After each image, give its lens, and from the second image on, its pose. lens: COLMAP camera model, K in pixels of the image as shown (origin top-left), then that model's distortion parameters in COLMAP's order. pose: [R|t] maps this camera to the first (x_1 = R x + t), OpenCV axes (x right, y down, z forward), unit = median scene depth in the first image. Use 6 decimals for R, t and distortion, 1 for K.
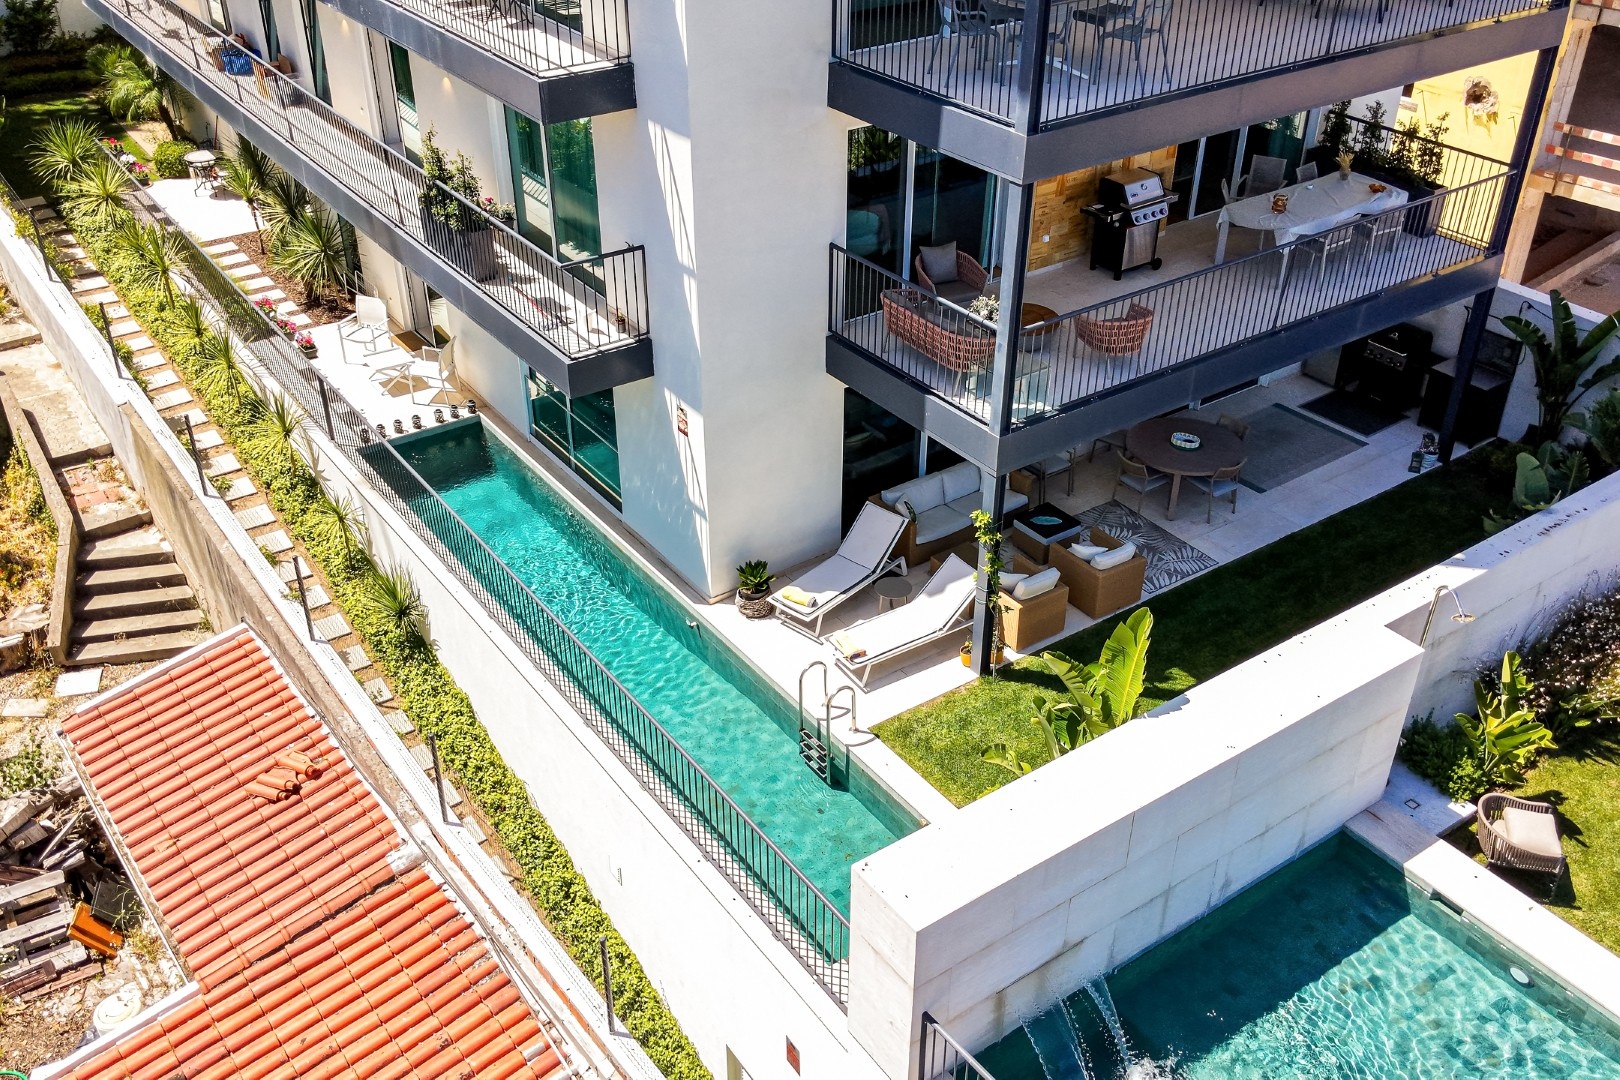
lens RADIAL K [[1525.4, 0, 810.0], [0, 1525.4, 540.0], [0, 0, 1]] dist [0.072368, -0.152083]
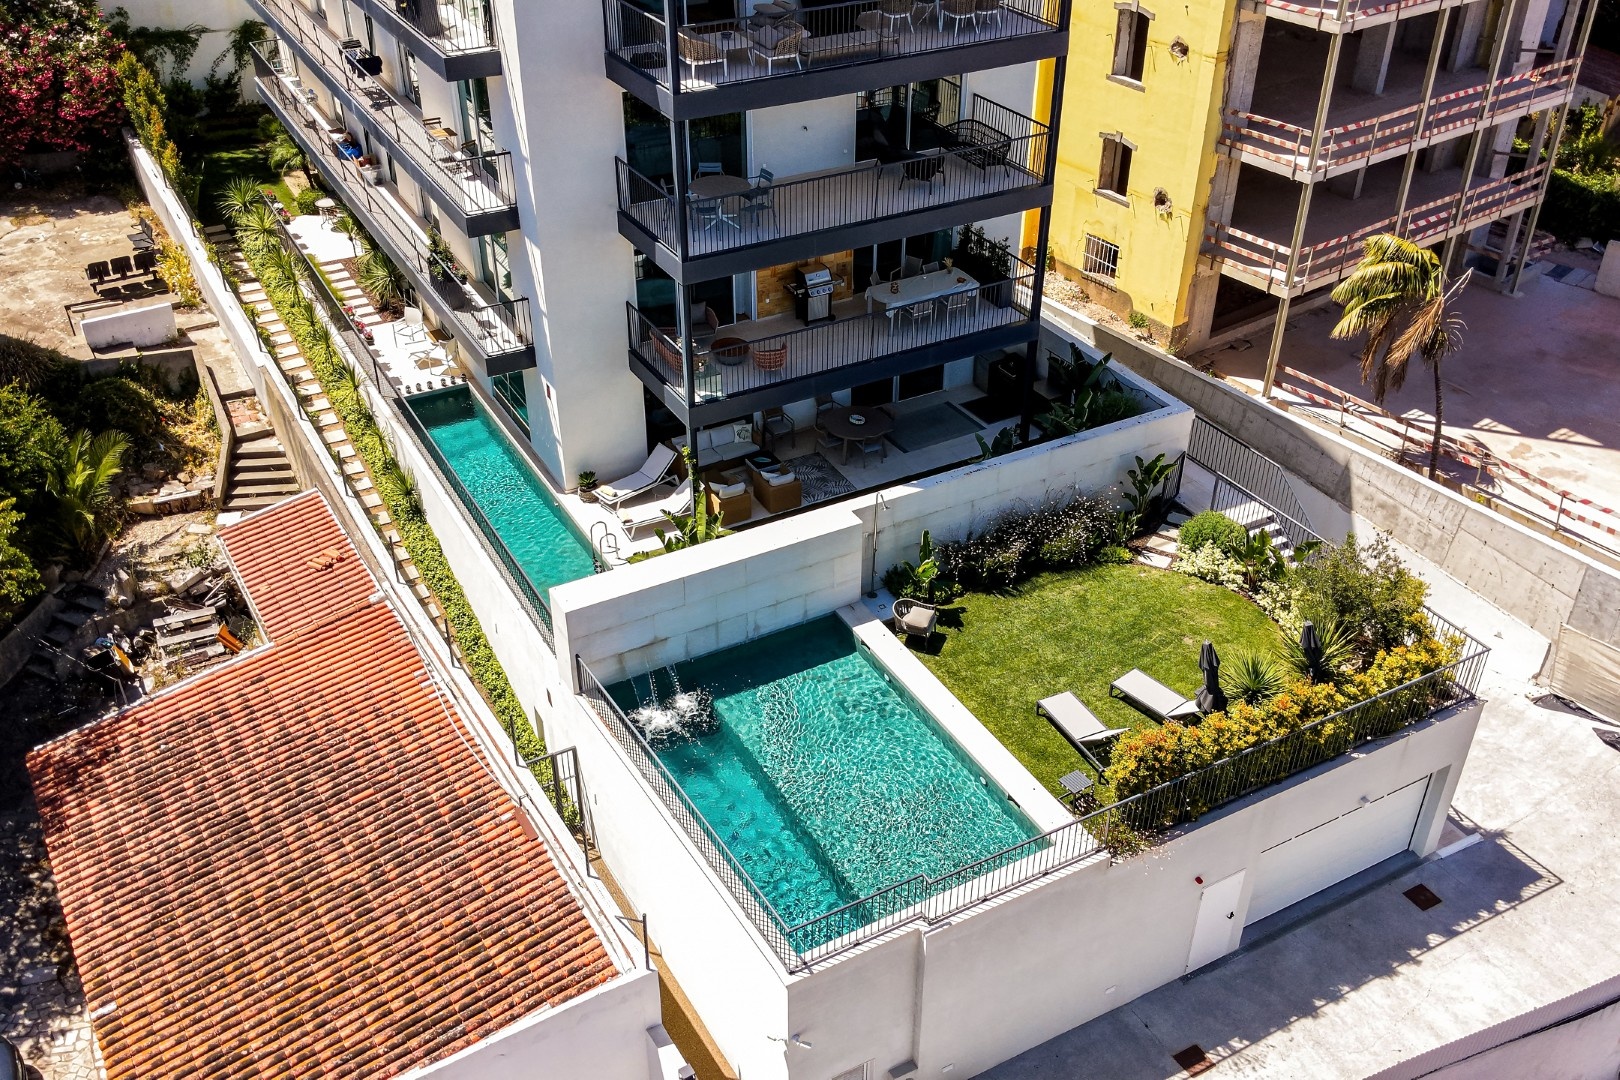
lens RADIAL K [[1525.4, 0, 810.0], [0, 1525.4, 540.0], [0, 0, 1]] dist [0.072368, -0.152083]
pose [[0.994303, 0.060717, -0.087606, 0.357074], [-0.059735, 0.998119, 0.013798, 0.050350], [0.088279, -0.008486, 0.996060, -0.725658]]
